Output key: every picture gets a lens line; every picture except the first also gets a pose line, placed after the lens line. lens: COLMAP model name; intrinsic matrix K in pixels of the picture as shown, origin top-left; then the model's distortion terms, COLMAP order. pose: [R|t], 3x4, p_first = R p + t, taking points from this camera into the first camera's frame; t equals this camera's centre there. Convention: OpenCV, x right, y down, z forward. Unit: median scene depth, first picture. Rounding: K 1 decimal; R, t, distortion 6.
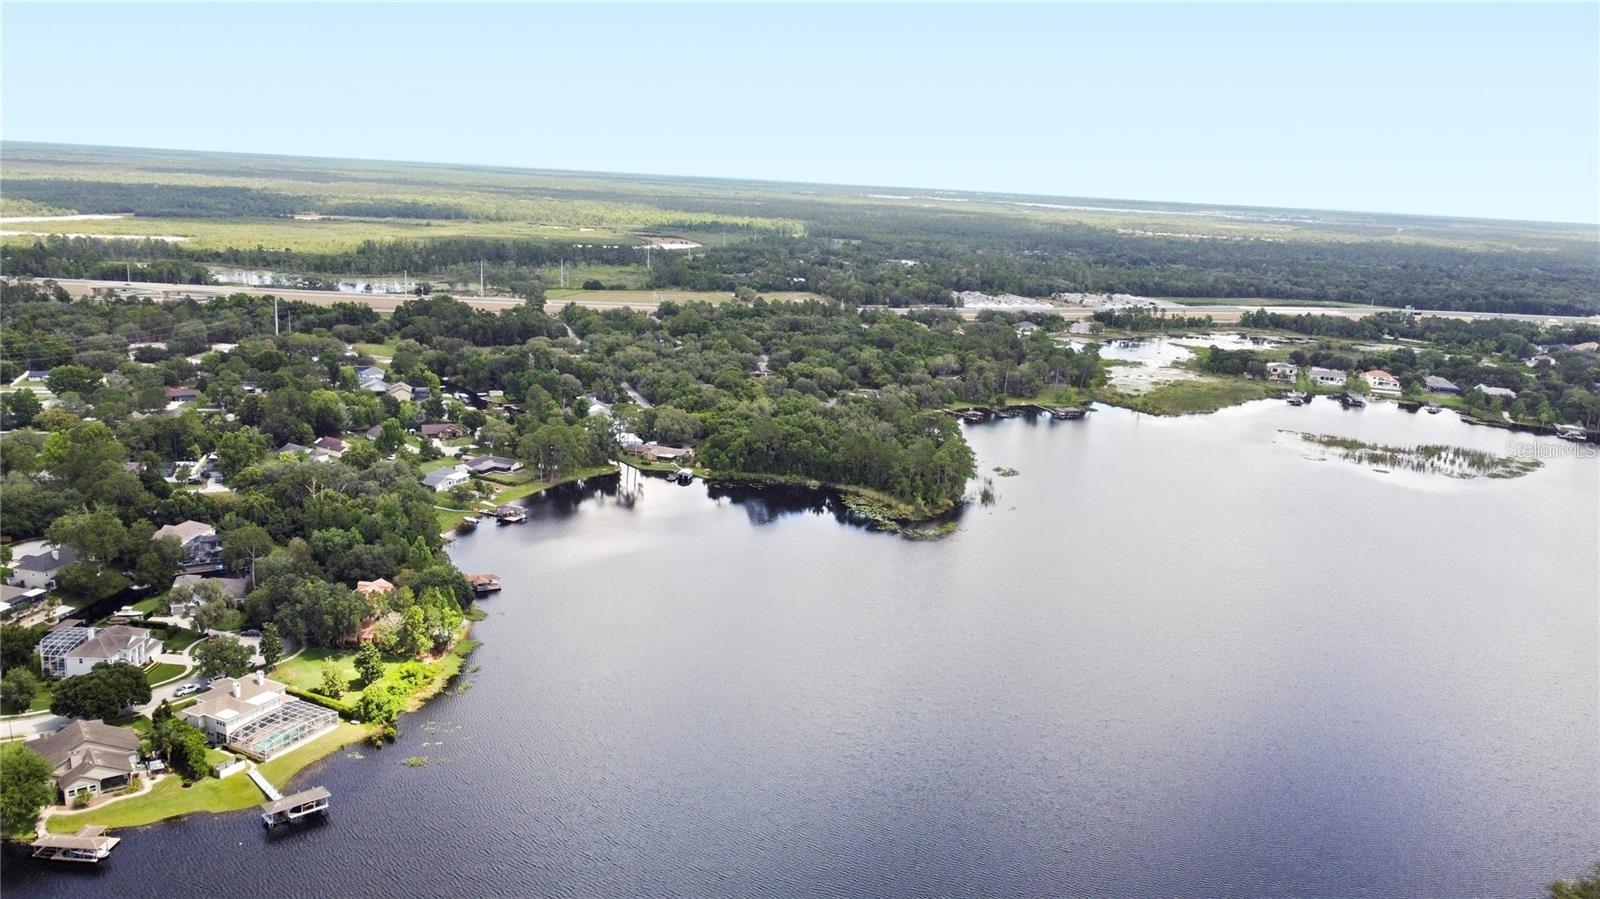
lens RADIAL K [[1210.9, 0, 800.0], [0, 1210.9, 449.5], [0, 0, 1]] dist [0.001712, 0.000198]
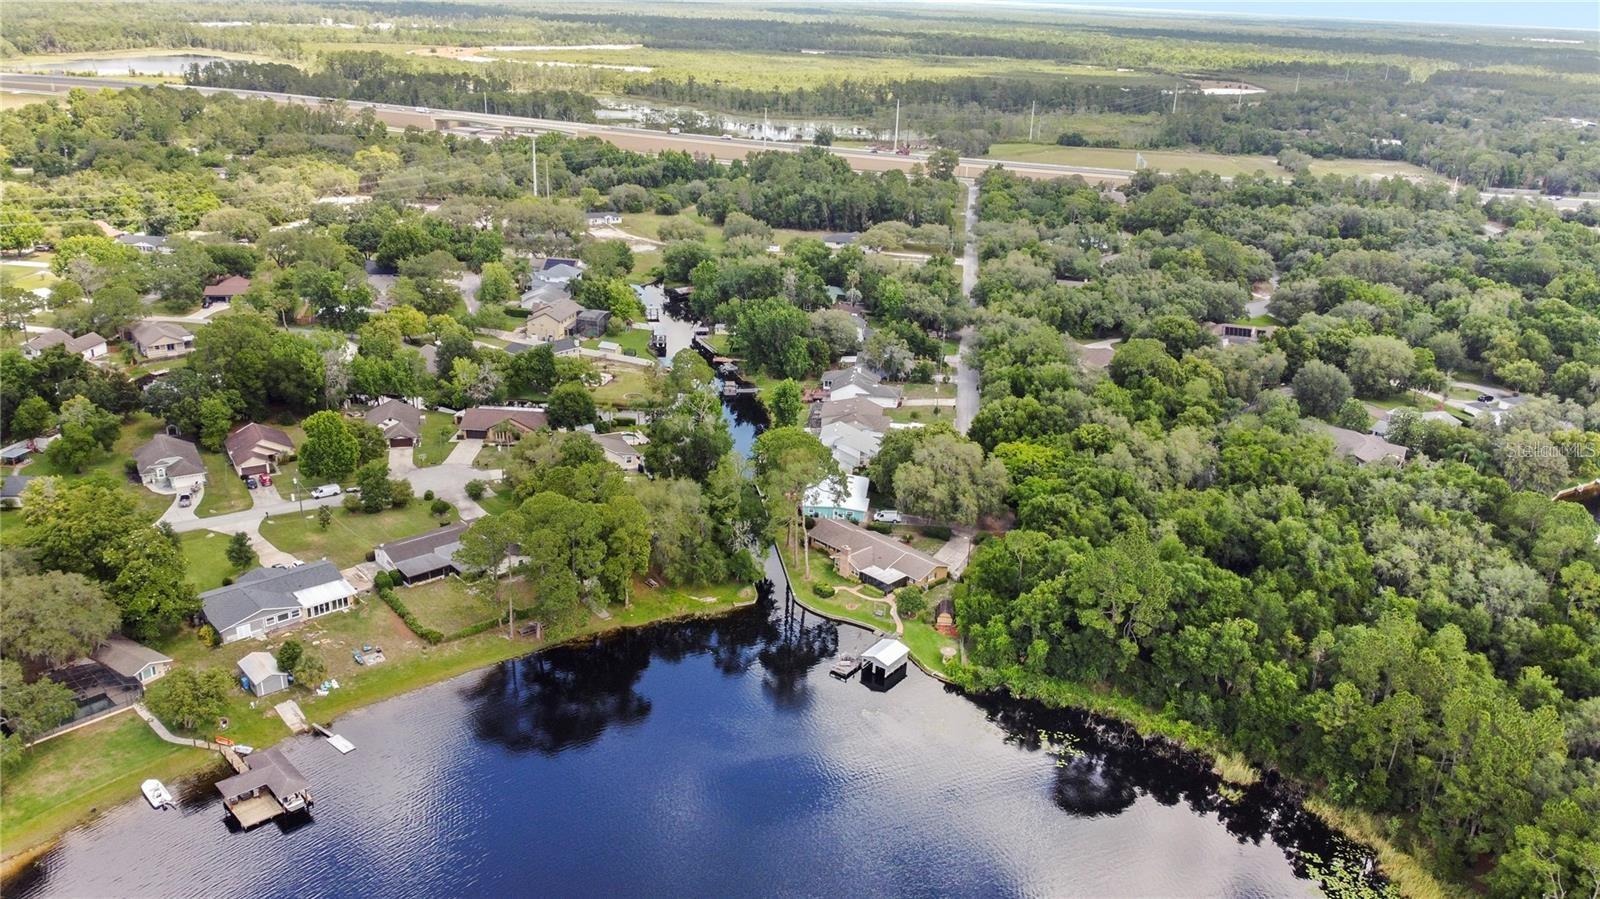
lens RADIAL K [[1209.6, 0, 800.0], [0, 1209.6, 449.5], [0, 0, 1]] dist [0.008079, -0.009909]
pose [[0.896463, 0.144063, -0.419046, 0.016992], [-0.093689, 0.985918, 0.138518, -0.052394], [0.433100, -0.084916, 0.897337, 0.365001]]
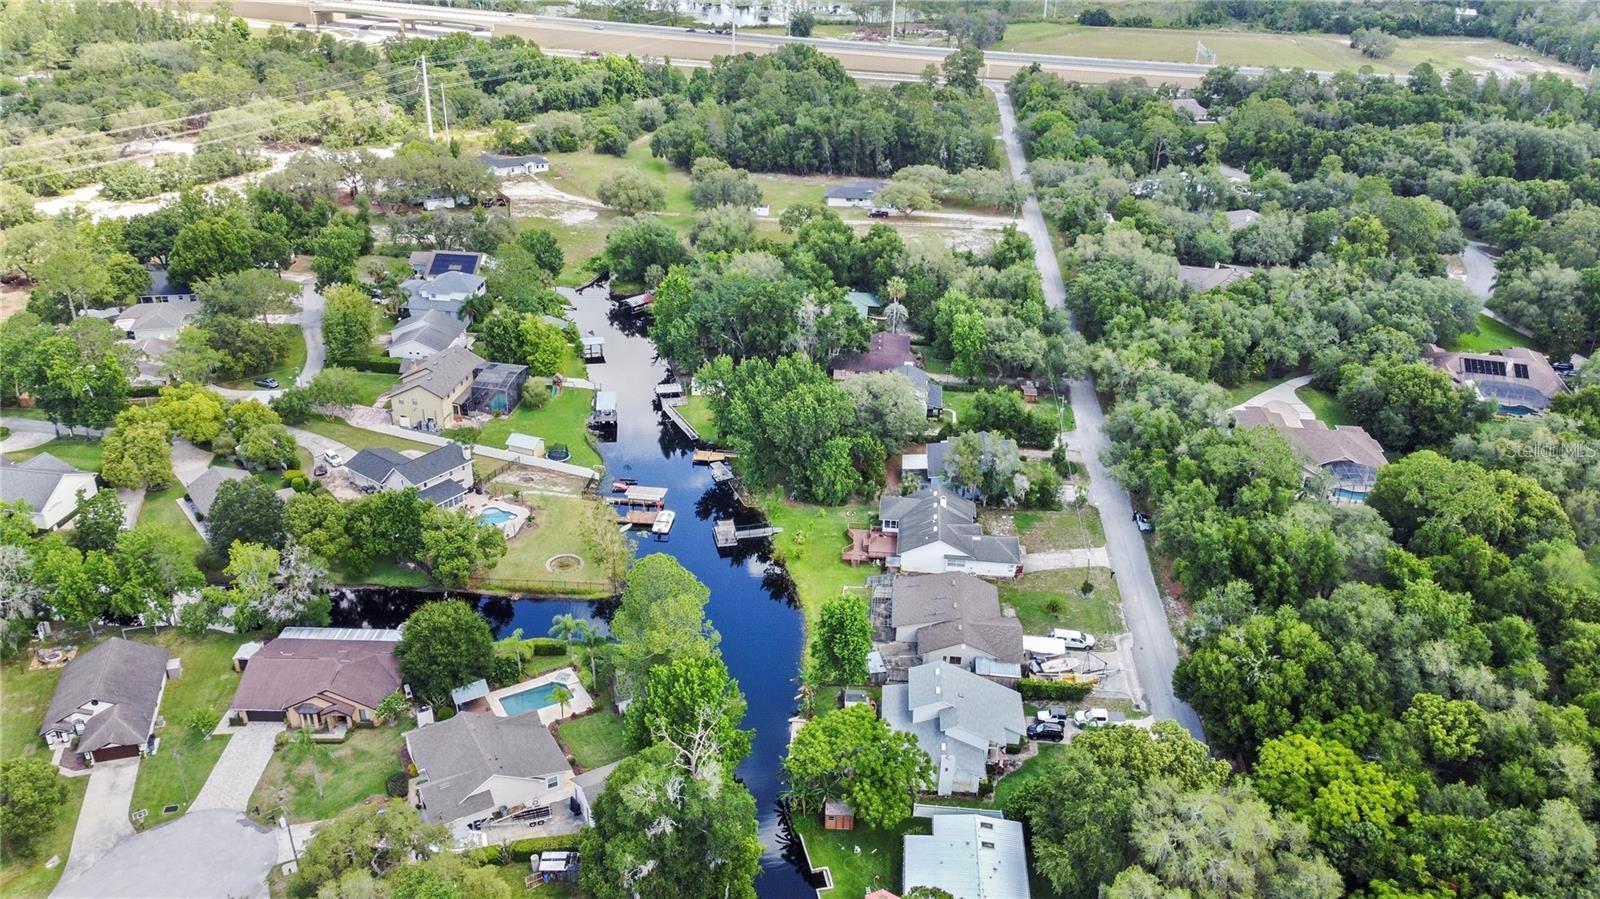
lens RADIAL K [[1210.9, 0, 800.0], [0, 1210.9, 449.5], [0, 0, 1]] dist [0.001712, 0.000198]
pose [[0.913900, 0.160165, -0.373006, -0.062932], [-0.071282, 0.967913, 0.240964, -0.085035], [0.399632, -0.193628, 0.895993, 0.492058]]
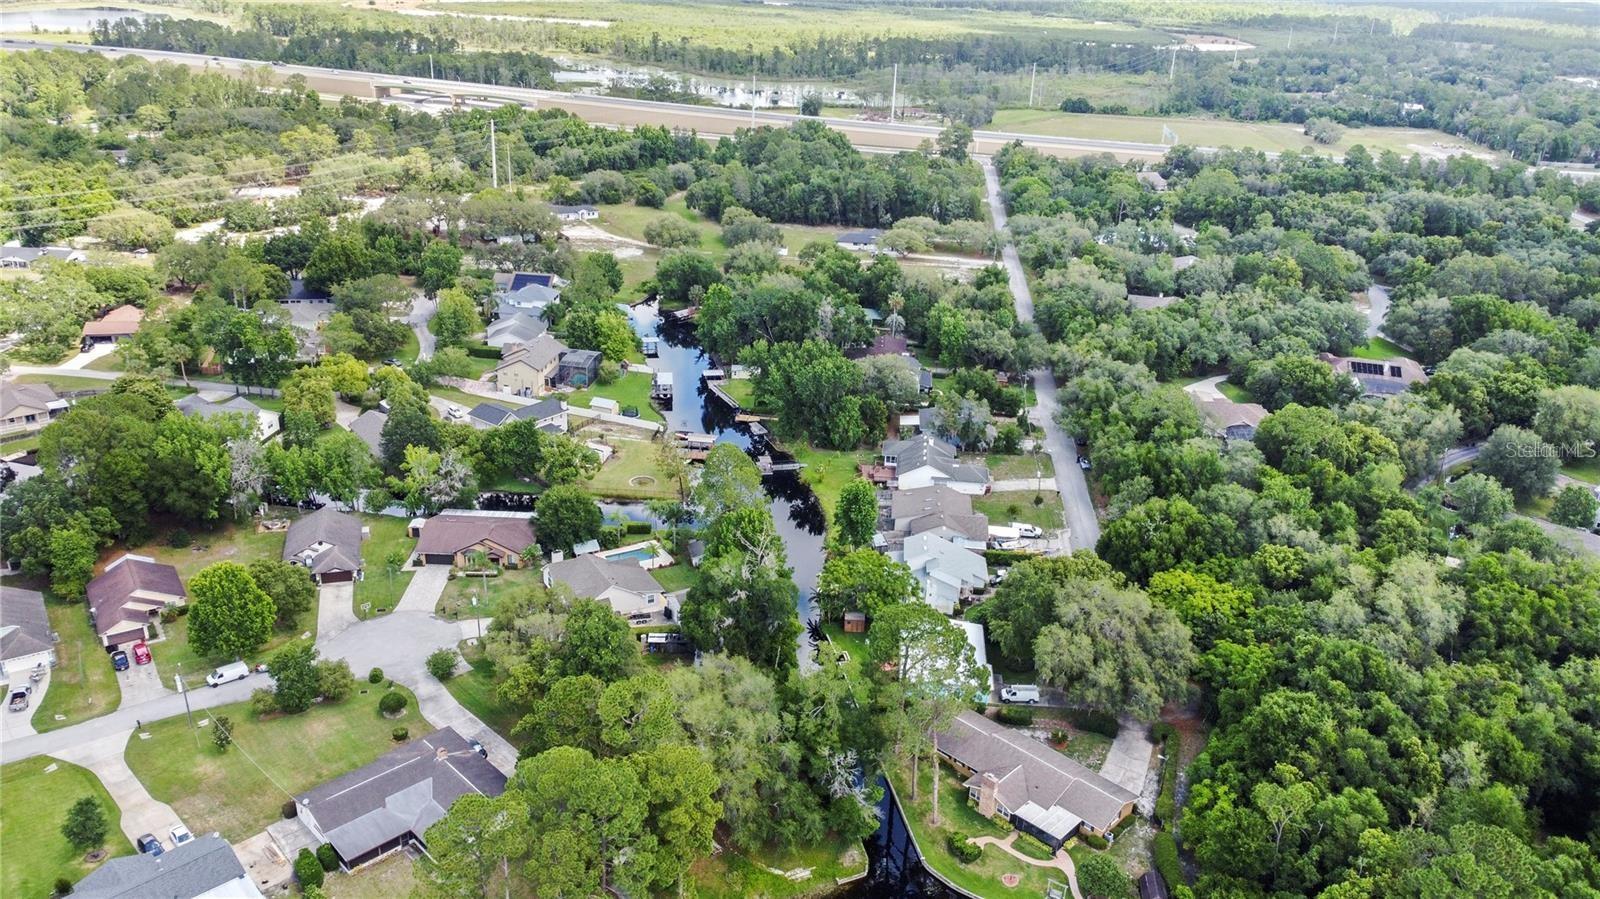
lens RADIAL K [[1209.6, 0, 800.0], [0, 1209.6, 449.5], [0, 0, 1]] dist [0.008079, -0.009909]
pose [[0.913201, 0.148539, -0.379474, -0.040108], [-0.087720, 0.981024, 0.172909, -0.070946], [0.397956, -0.124613, 0.908902, 0.427480]]
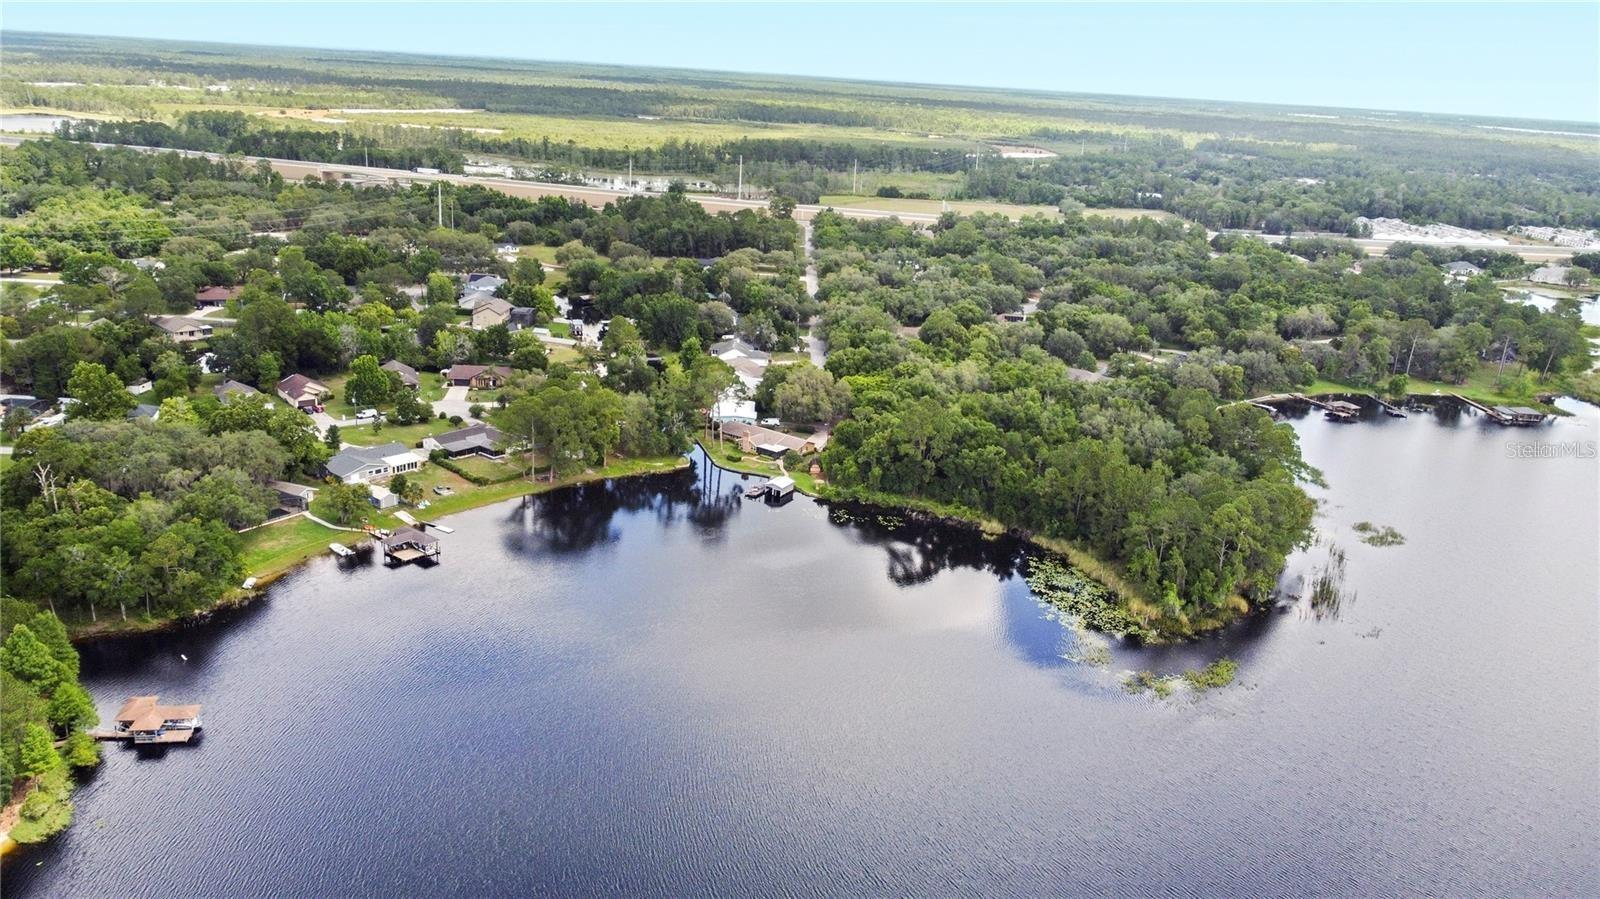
lens RADIAL K [[1210.9, 0, 800.0], [0, 1210.9, 449.5], [0, 0, 1]] dist [0.001712, 0.000198]
pose [[0.949348, 0.096723, -0.298970, 0.050087], [-0.077660, 0.994153, 0.075030, -0.023774], [0.304479, -0.048012, 0.951308, 0.246224]]
